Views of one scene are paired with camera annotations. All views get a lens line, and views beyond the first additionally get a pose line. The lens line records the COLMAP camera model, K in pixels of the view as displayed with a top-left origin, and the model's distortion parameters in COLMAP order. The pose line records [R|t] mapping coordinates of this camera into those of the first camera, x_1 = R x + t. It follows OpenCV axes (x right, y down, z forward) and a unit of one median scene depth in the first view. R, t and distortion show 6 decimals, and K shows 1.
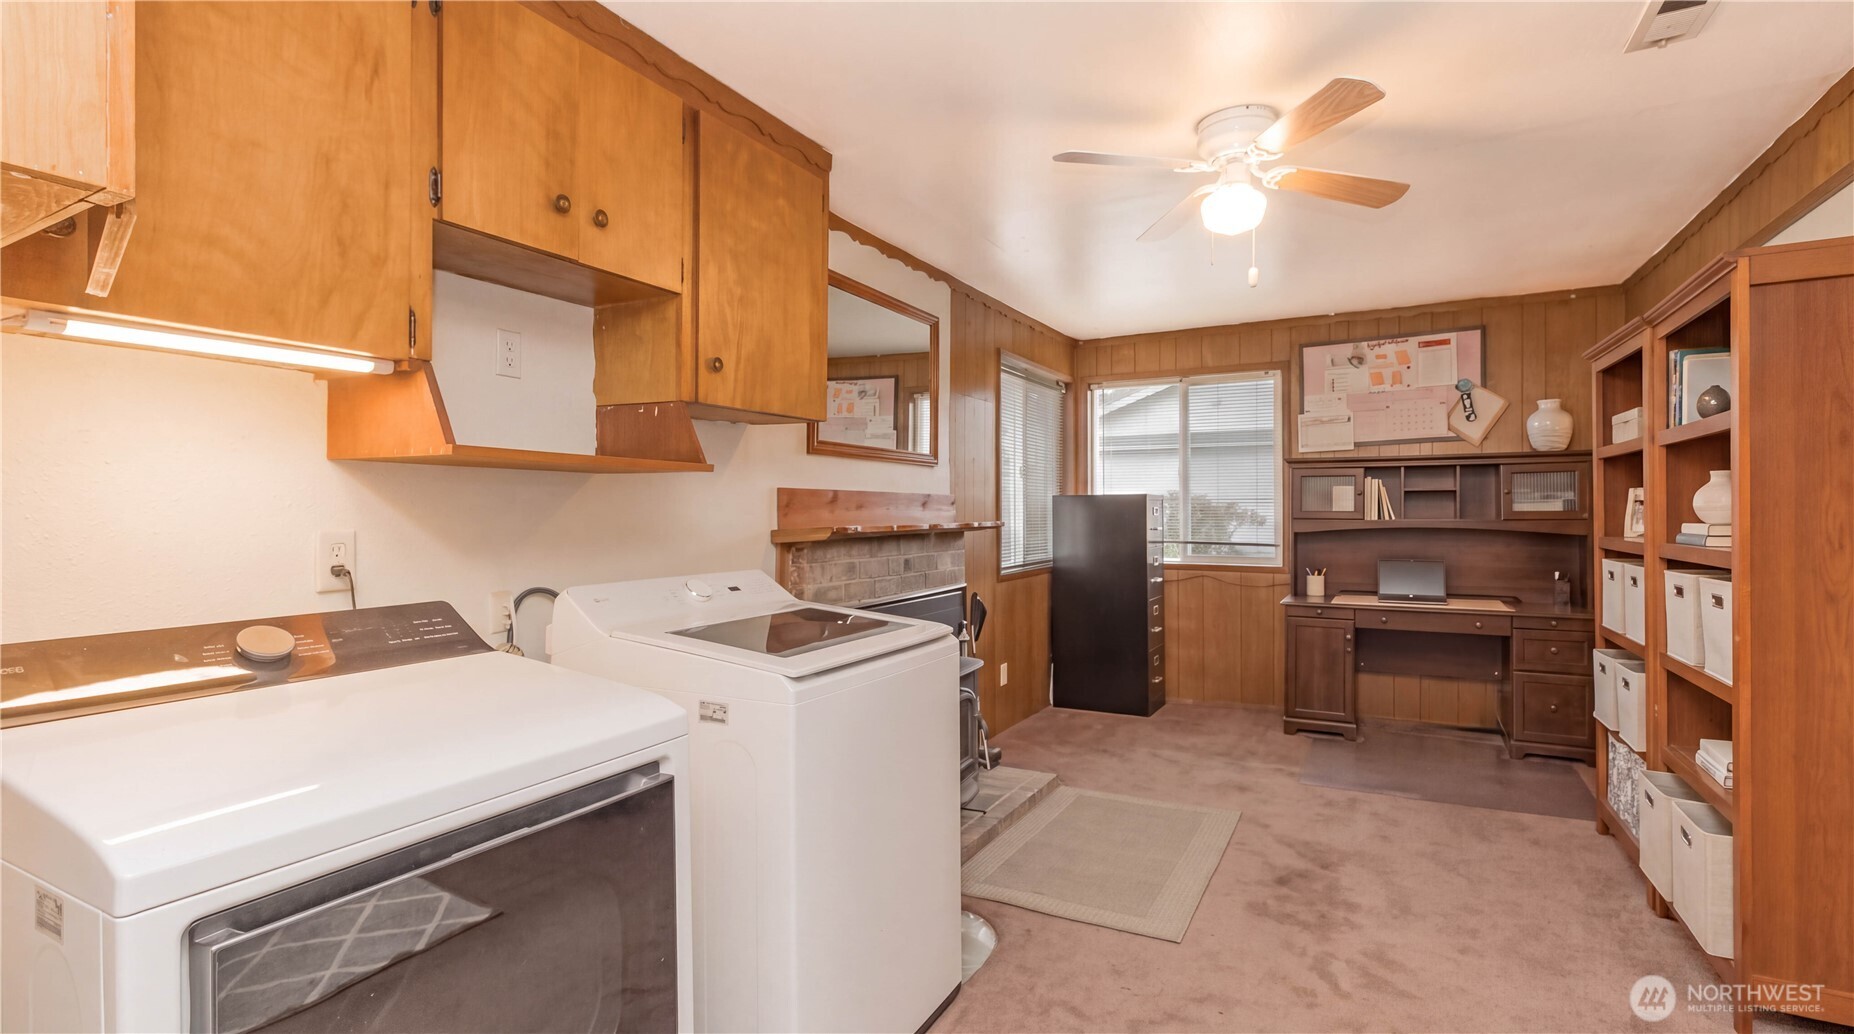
lens RADIAL K [[844.4, 0, 927.0], [0, 844.4, 517.0], [0, 0, 1]] dist [0.039783, 0.000145]
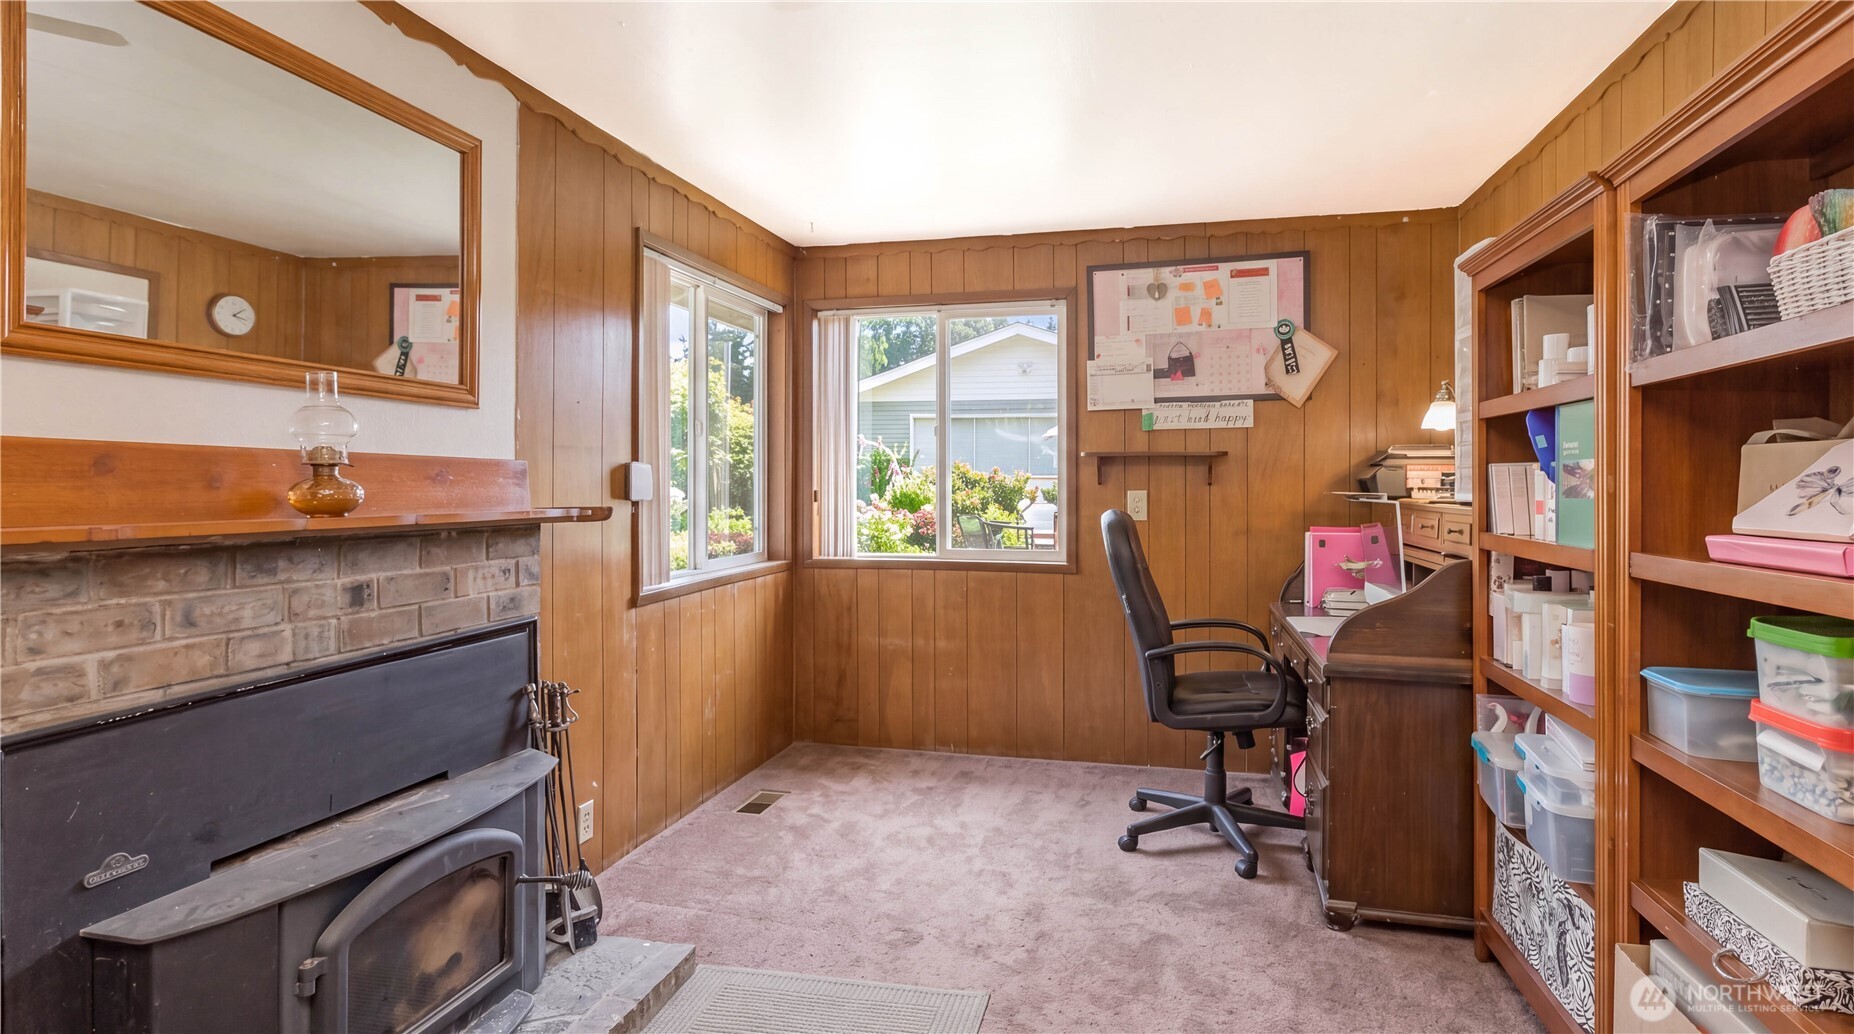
lens RADIAL K [[908.7, 0, 924.8], [0, 908.7, 476.3], [0, 0, 1]] dist [0.027375, 0.000043]
pose [[0.975351, 0.007668, 0.220527, 0.165522], [-0.003868, 0.999837, -0.017661, -0.005939], [-0.220627, 0.016372, 0.975221, 0.345395]]
